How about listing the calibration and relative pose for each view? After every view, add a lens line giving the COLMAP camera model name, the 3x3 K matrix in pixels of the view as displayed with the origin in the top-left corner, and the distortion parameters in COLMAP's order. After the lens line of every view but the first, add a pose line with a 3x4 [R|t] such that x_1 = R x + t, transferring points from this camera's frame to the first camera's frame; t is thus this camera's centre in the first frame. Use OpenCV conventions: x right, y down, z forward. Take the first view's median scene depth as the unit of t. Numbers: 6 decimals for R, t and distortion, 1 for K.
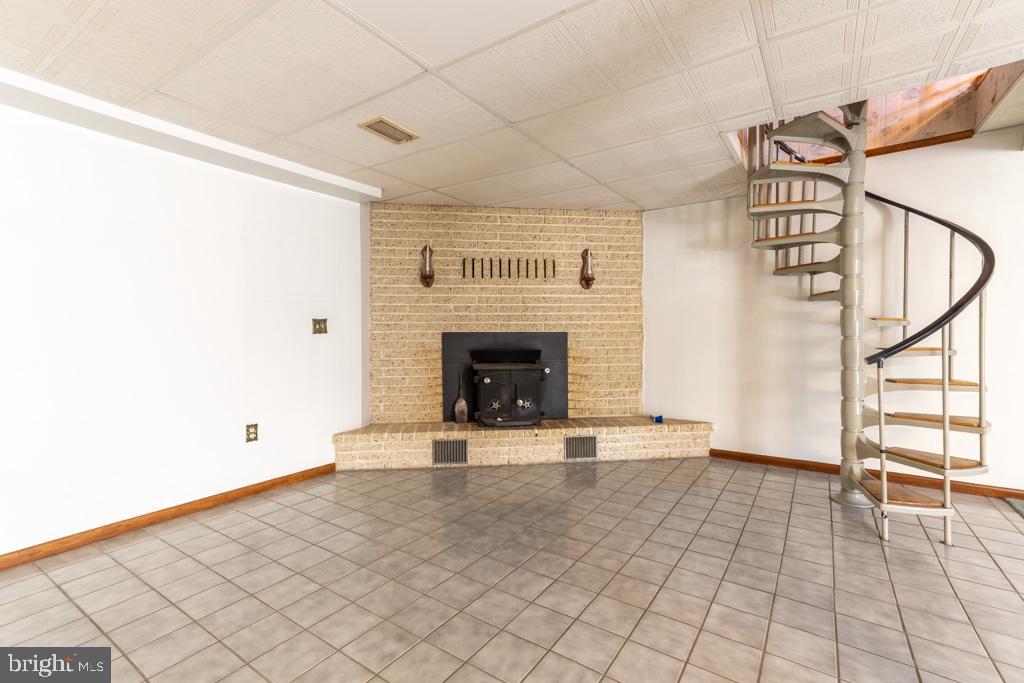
lens RADIAL K [[454.1, 0, 511.8], [0, 454.1, 334.0], [0, 0, 1]] dist [0.011509, 0.002802]
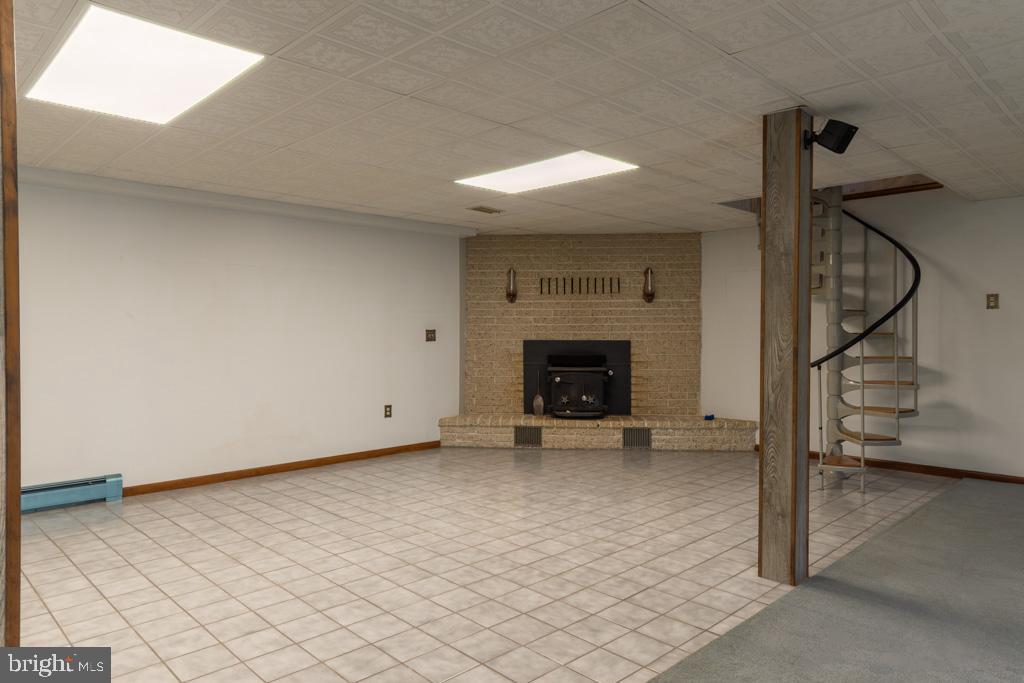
lens RADIAL K [[667.1, 0, 510.5], [0, 667.1, 340.2], [0, 0, 1]] dist [0.000075, 0.000084]
pose [[0.979836, 0.006844, -0.199688, 0.167114], [-0.004676, 0.999925, 0.011328, -0.022872], [0.199750, -0.010165, 0.979794, -0.743882]]
